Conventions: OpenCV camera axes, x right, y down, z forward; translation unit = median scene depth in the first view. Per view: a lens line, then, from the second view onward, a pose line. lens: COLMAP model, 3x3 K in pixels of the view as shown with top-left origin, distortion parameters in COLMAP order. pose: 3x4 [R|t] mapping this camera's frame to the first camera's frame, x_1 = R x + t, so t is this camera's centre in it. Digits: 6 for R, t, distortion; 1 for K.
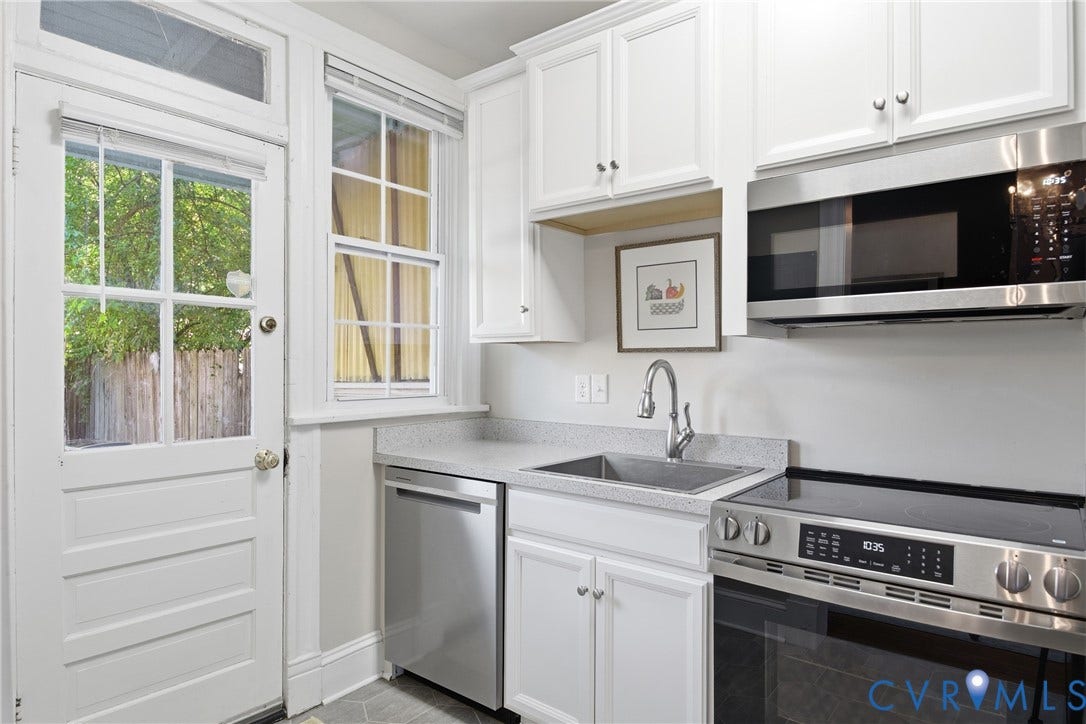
lens RADIAL K [[638.6, 0, 540.9], [0, 638.6, 378.7], [0, 0, 1]] dist [0.020231, -0.001330]
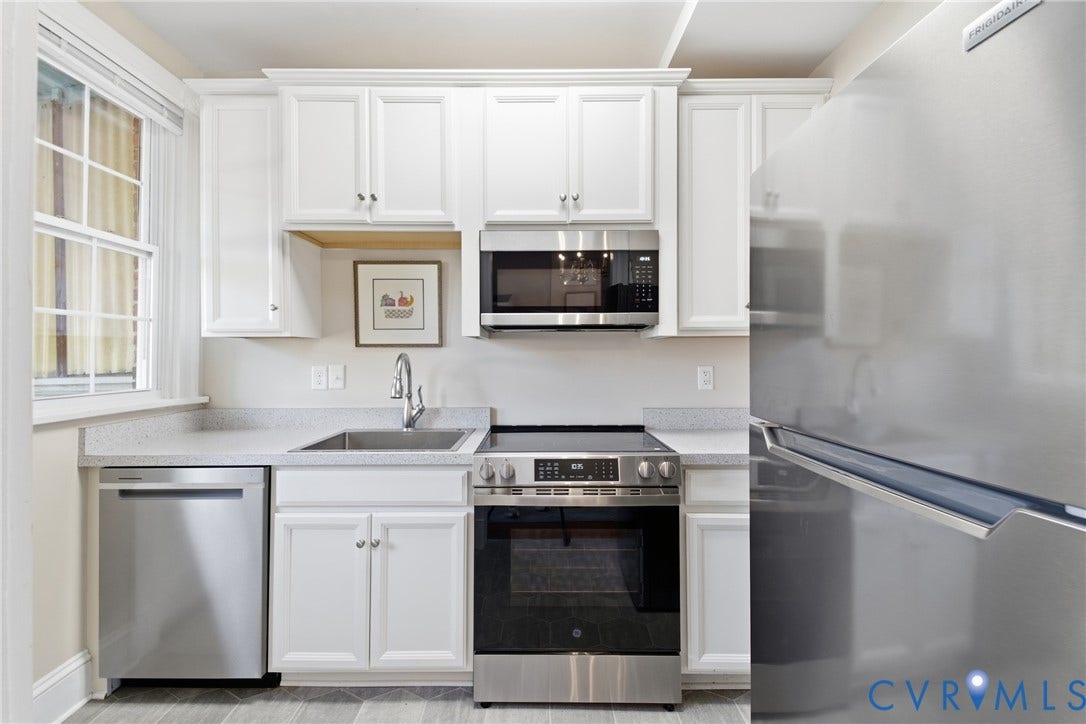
lens RADIAL K [[481.7, 0, 543.0], [0, 481.7, 362.0], [0, 0, 1]] dist [0.037547, -0.021218]
pose [[0.779966, -0.012406, 0.625699, -0.198283], [0.018353, 0.999827, -0.003053, -0.003063], [-0.625553, 0.013865, 0.780058, 0.051617]]
